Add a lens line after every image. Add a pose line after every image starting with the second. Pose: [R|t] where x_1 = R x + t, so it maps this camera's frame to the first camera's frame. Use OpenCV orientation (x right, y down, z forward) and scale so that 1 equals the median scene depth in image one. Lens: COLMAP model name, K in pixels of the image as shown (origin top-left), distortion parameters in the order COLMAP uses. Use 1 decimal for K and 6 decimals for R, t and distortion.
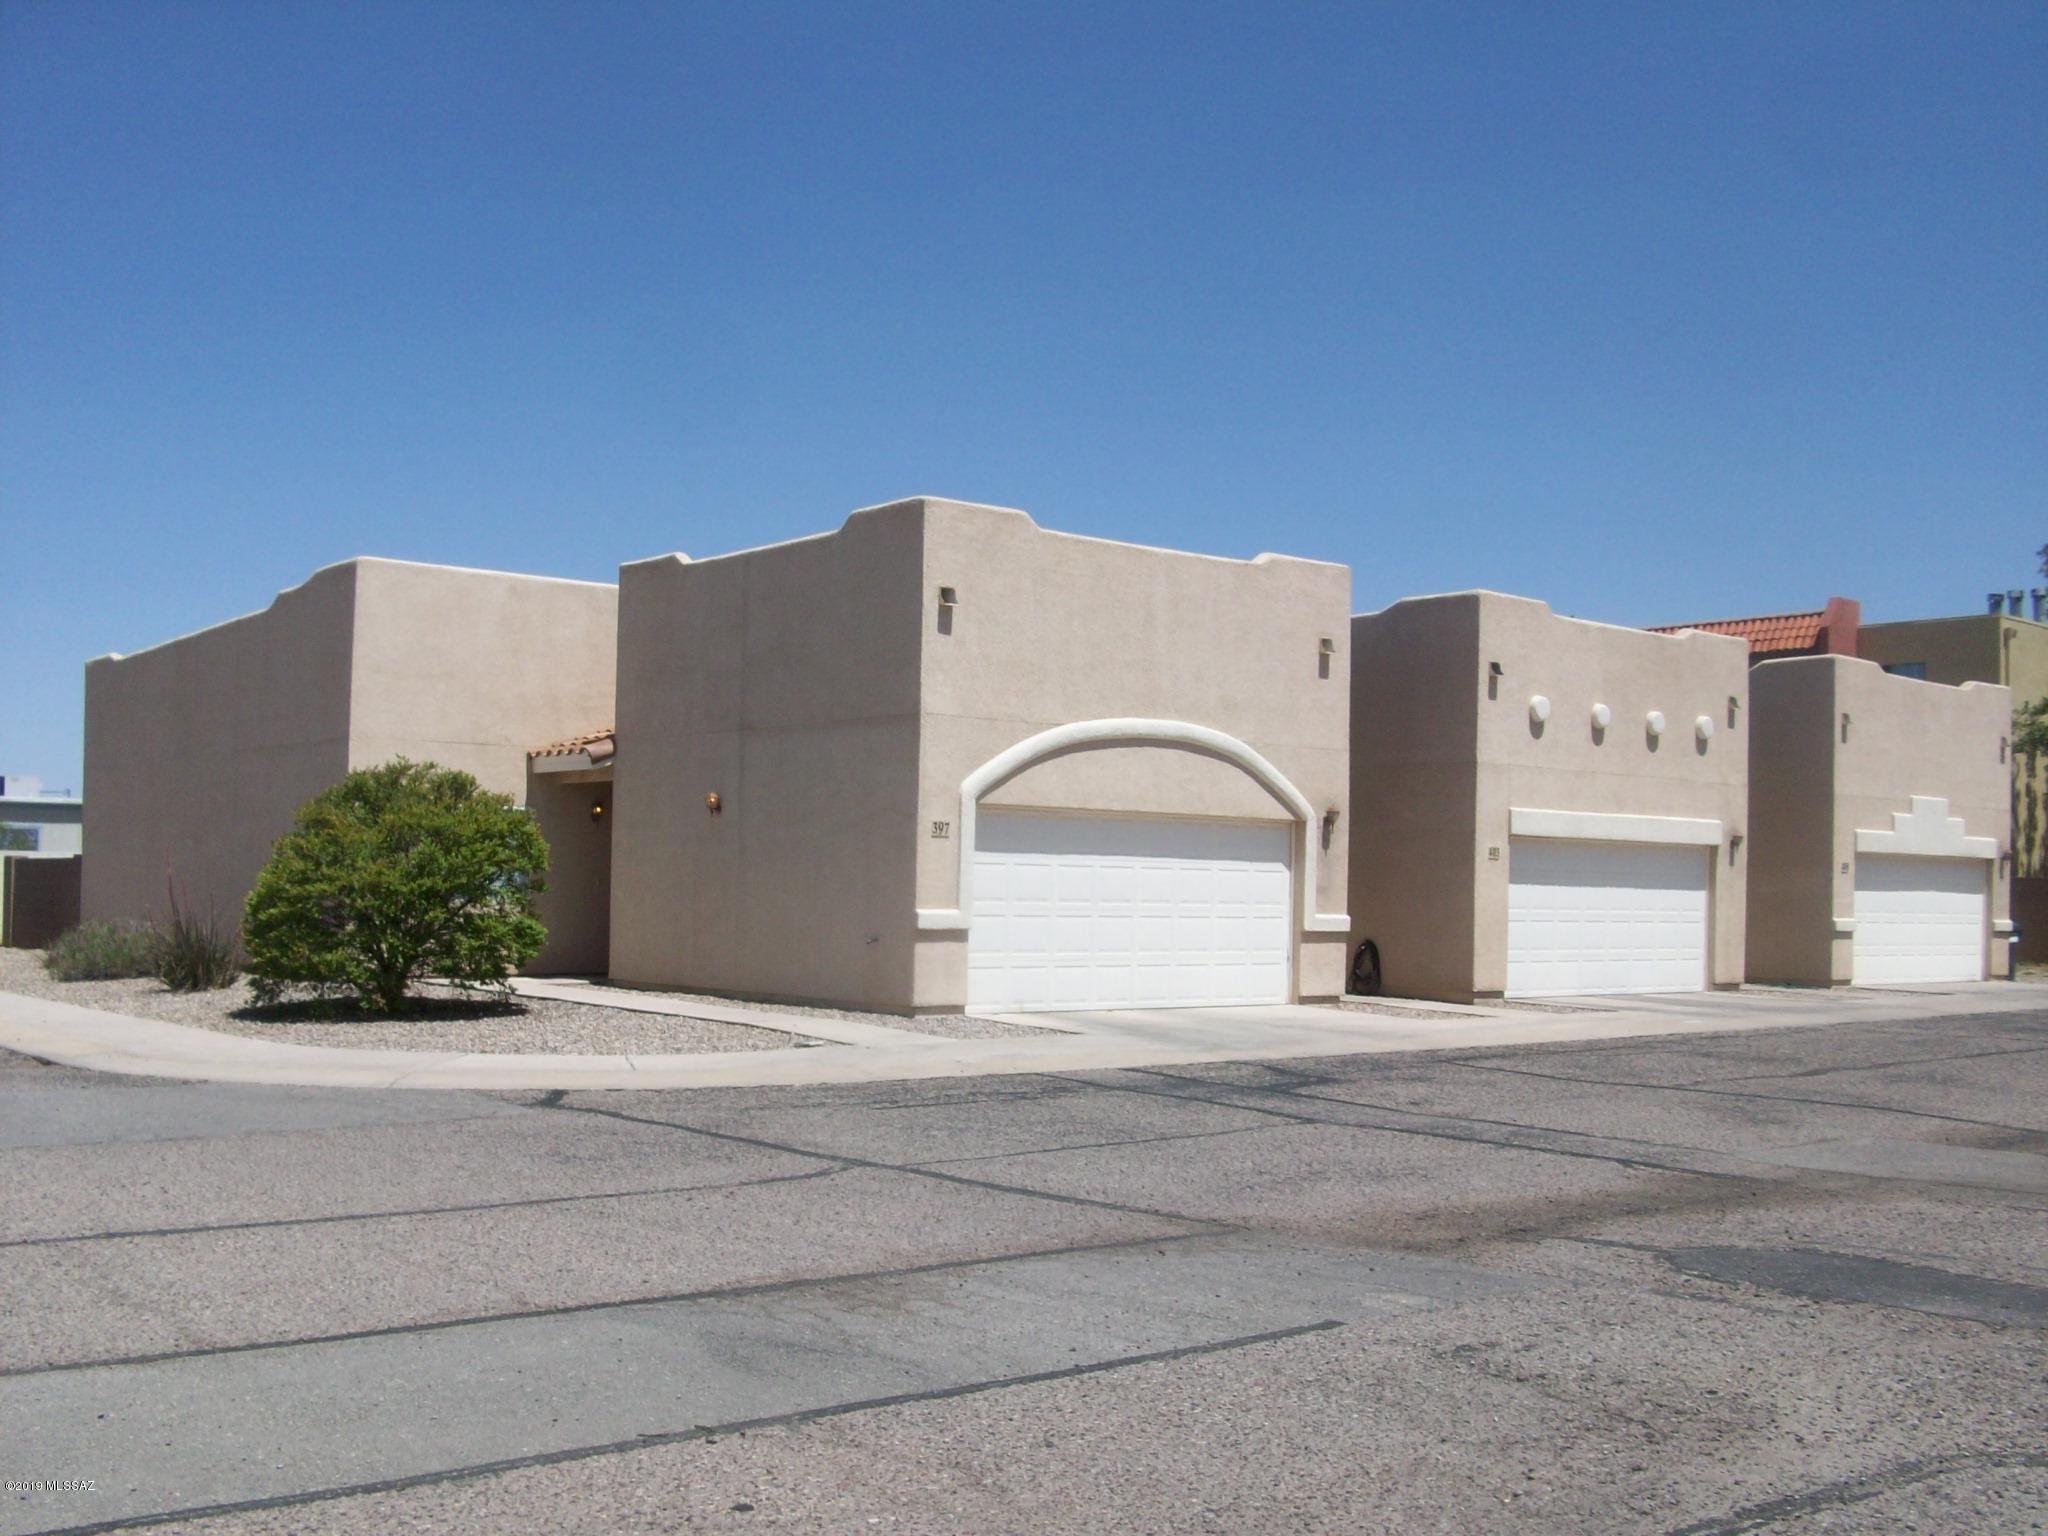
lens RADIAL K [[2190.9, 0, 1023.9], [0, 2190.9, 816.6], [0, 0, 1]] dist [-0.126941, 0.046279]
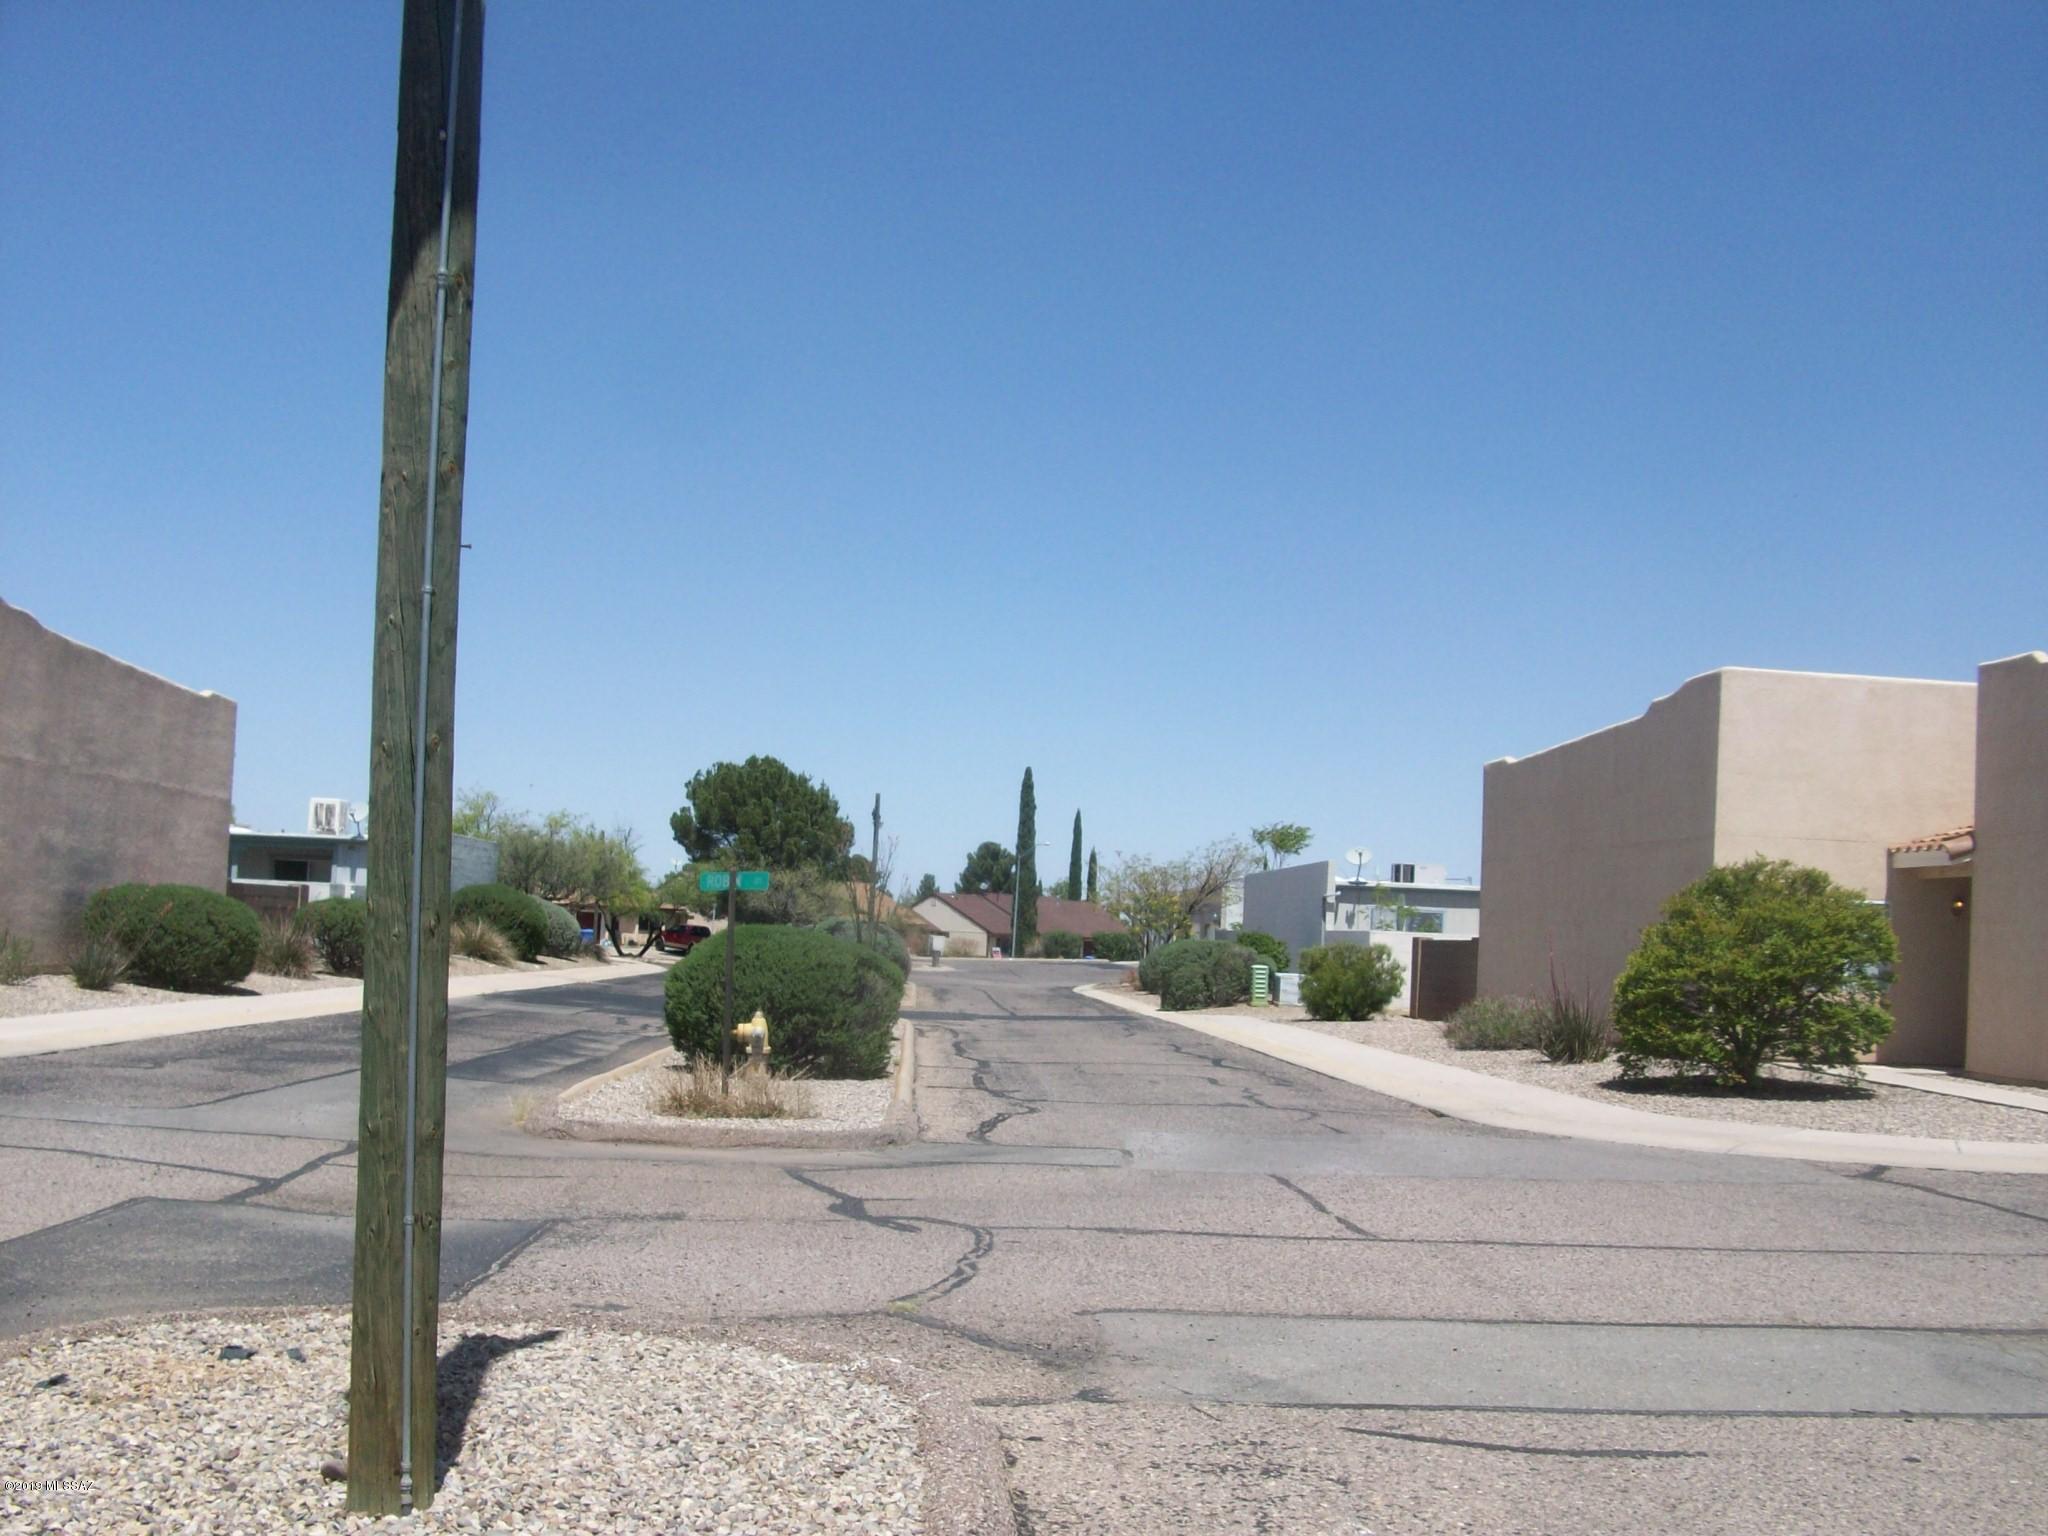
lens RADIAL K [[2190.9, 0, 1023.9], [0, 2190.9, 816.6], [0, 0, 1]] dist [-0.126941, 0.046279]
pose [[0.811622, -0.007473, -0.584135, 0.048024], [-0.015643, 0.999282, -0.034519, -0.003827], [0.583974, 0.037154, 0.810922, -0.094357]]
